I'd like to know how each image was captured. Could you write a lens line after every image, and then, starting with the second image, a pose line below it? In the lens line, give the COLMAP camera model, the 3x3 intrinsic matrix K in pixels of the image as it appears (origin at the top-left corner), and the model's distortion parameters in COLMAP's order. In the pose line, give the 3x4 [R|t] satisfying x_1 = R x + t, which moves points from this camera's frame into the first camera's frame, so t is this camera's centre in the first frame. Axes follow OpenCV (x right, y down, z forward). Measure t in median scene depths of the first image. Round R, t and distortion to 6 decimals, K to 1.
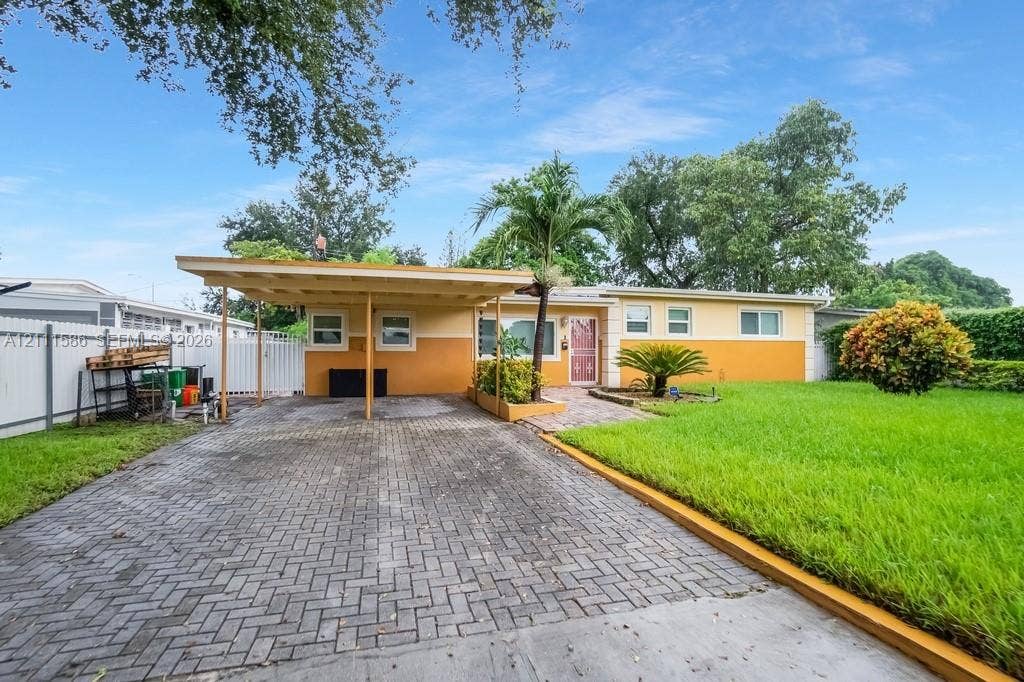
lens RADIAL K [[482.1, 0, 512.0], [0, 482.1, 341.0], [0, 0, 1]] dist [-0.046182, 0.000280]
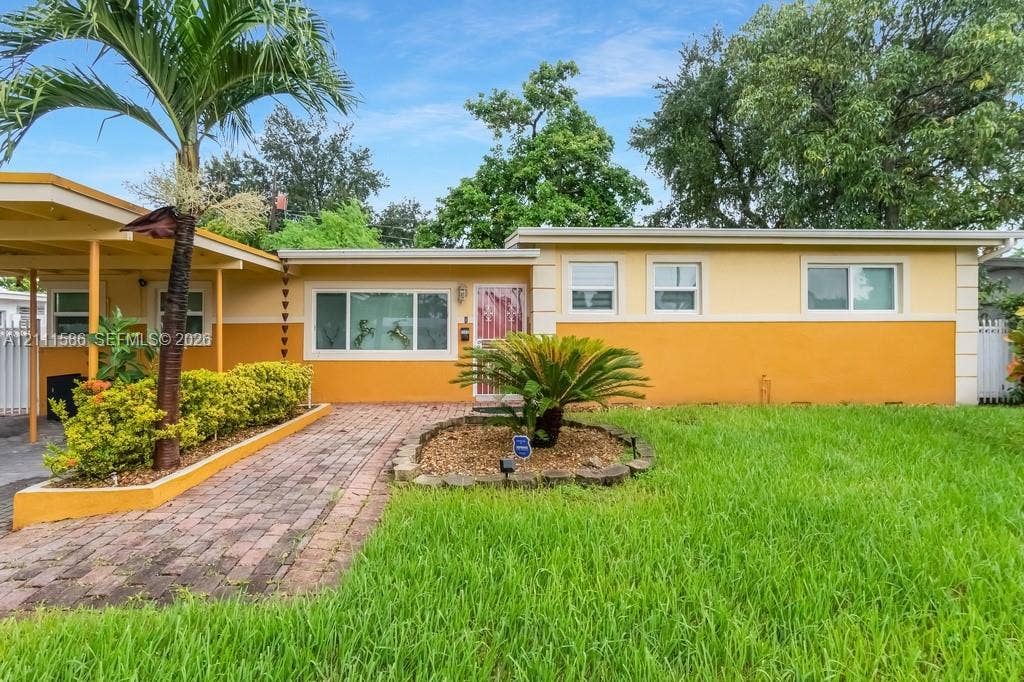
lens RADIAL K [[545.6, 0, 496.7], [0, 545.6, 333.9], [0, 0, 1]] dist [-0.002833, 0.000842]
pose [[0.977008, -0.005603, -0.213130, 0.289794], [0.011383, 0.999600, 0.025904, -0.007591], [0.212899, -0.027735, 0.976680, 0.354765]]
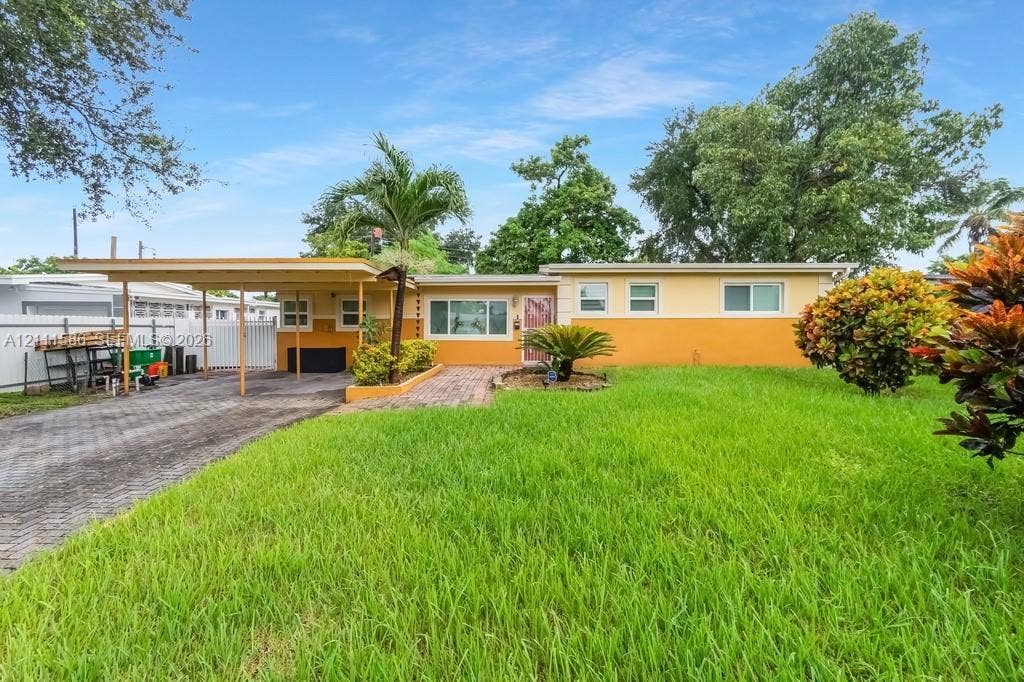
lens RADIAL K [[453.4, 0, 500.1], [0, 453.4, 334.8], [0, 0, 1]] dist [-0.001876, -0.000315]
pose [[0.962815, 0.000873, -0.270159, 0.330108], [0.010629, 0.999098, 0.041109, -0.009826], [0.269952, -0.042452, 0.961938, 0.083264]]
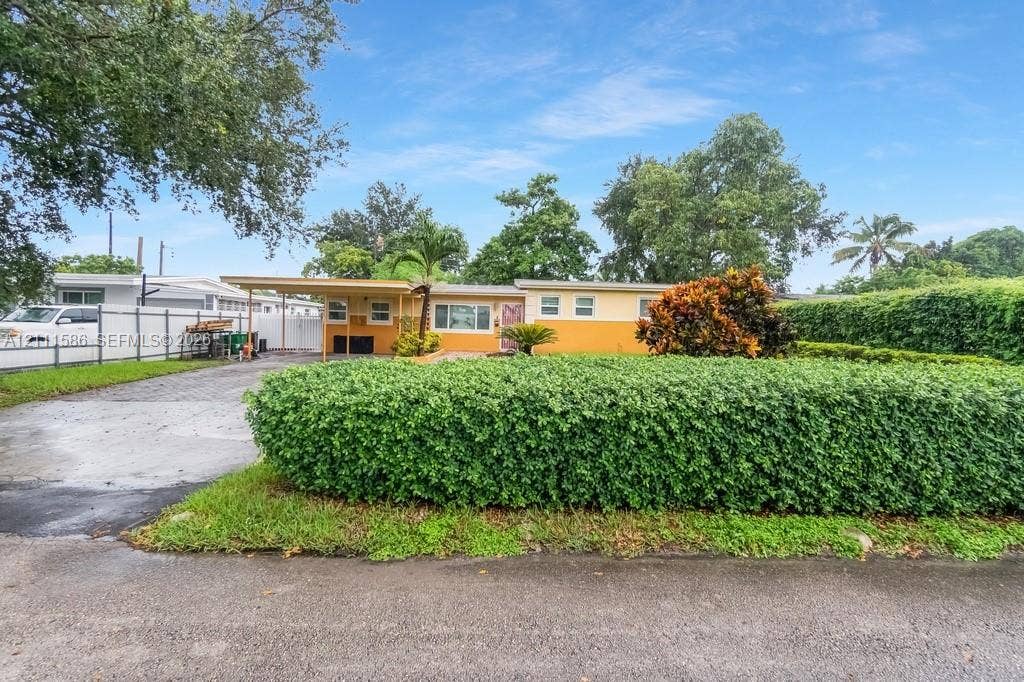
lens RADIAL K [[453.4, 0, 500.1], [0, 453.4, 334.8], [0, 0, 1]] dist [-0.001876, -0.000315]
pose [[0.973648, 0.022642, -0.226929, 0.421840], [-0.013905, 0.999102, 0.040028, -0.010757], [0.227632, -0.035818, 0.973088, -0.294016]]
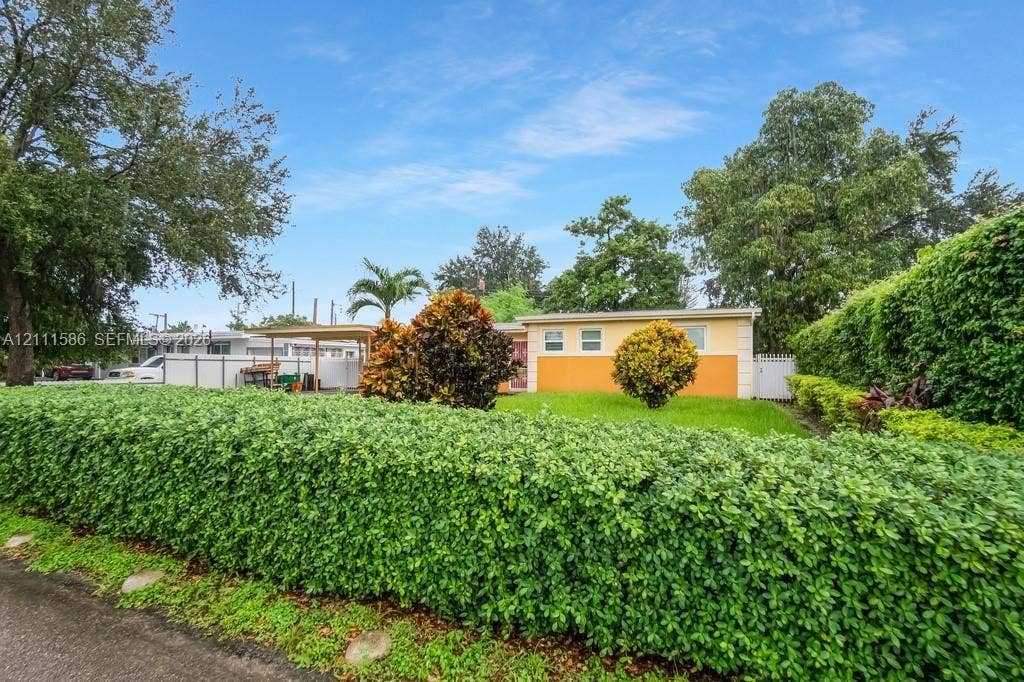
lens RADIAL K [[466.3, 0, 492.0], [0, 466.3, 351.0], [0, 0, 1]] dist [-0.028095, 0.000576]
pose [[0.784486, -0.016311, -0.619931, 0.902589], [0.014757, 0.999862, -0.007634, -0.010311], [0.619970, -0.003160, 0.784619, -0.065080]]
